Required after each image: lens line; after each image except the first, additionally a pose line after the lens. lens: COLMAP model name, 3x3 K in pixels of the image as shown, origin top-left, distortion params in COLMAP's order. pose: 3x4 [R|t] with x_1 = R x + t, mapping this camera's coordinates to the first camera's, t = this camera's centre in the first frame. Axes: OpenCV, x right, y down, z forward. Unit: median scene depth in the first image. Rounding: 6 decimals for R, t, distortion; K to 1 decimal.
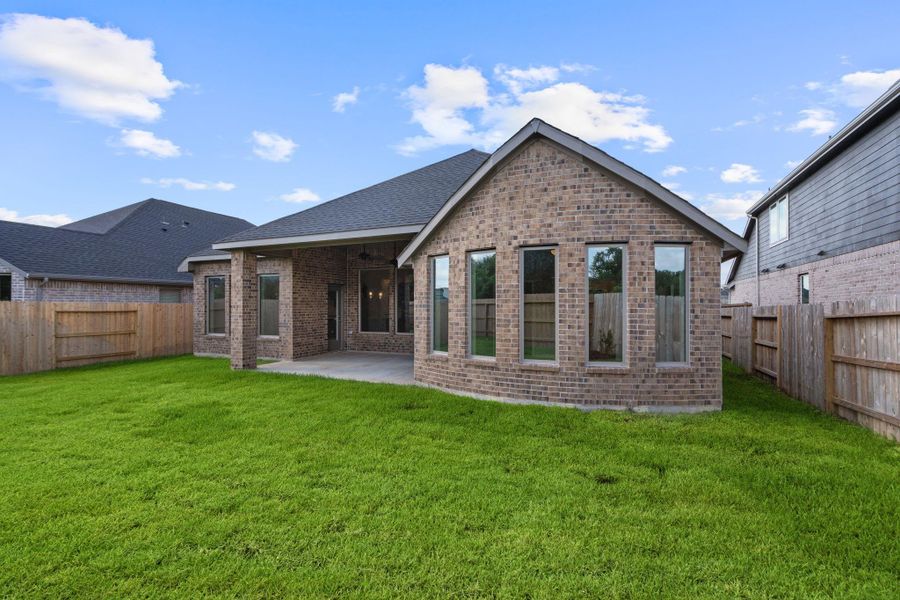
lens RADIAL K [[396.7, 0, 446.9], [0, 396.7, 309.6], [0, 0, 1]] dist [-0.016411, -0.000768]
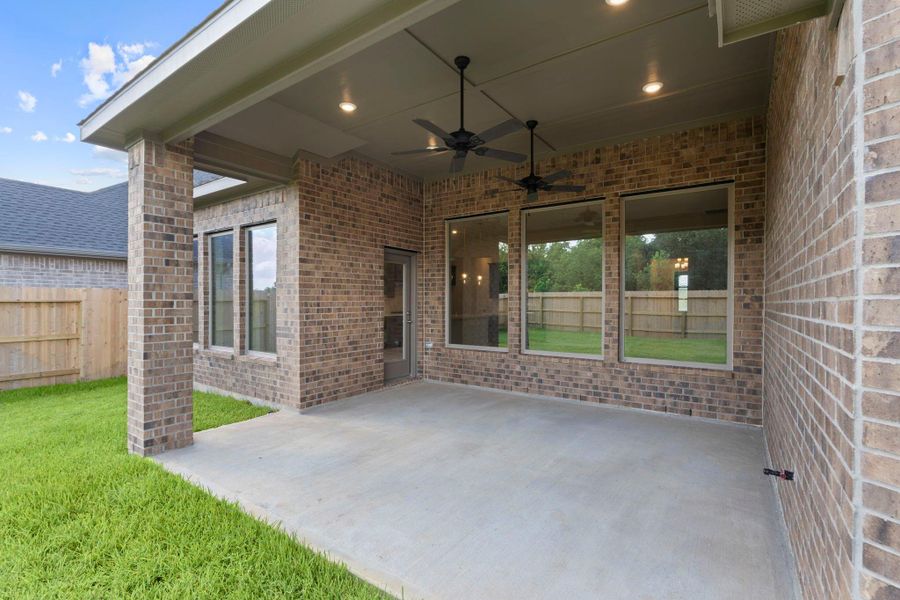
lens RADIAL K [[396.7, 0, 434.5], [0, 396.7, 303.6], [0, 0, 1]] dist [-0.016411, -0.000768]
pose [[0.969201, 0.002546, -0.246256, -0.233064], [-0.003030, 0.999994, -0.001586, 0.011235], [0.246251, 0.002283, 0.969204, 1.061080]]
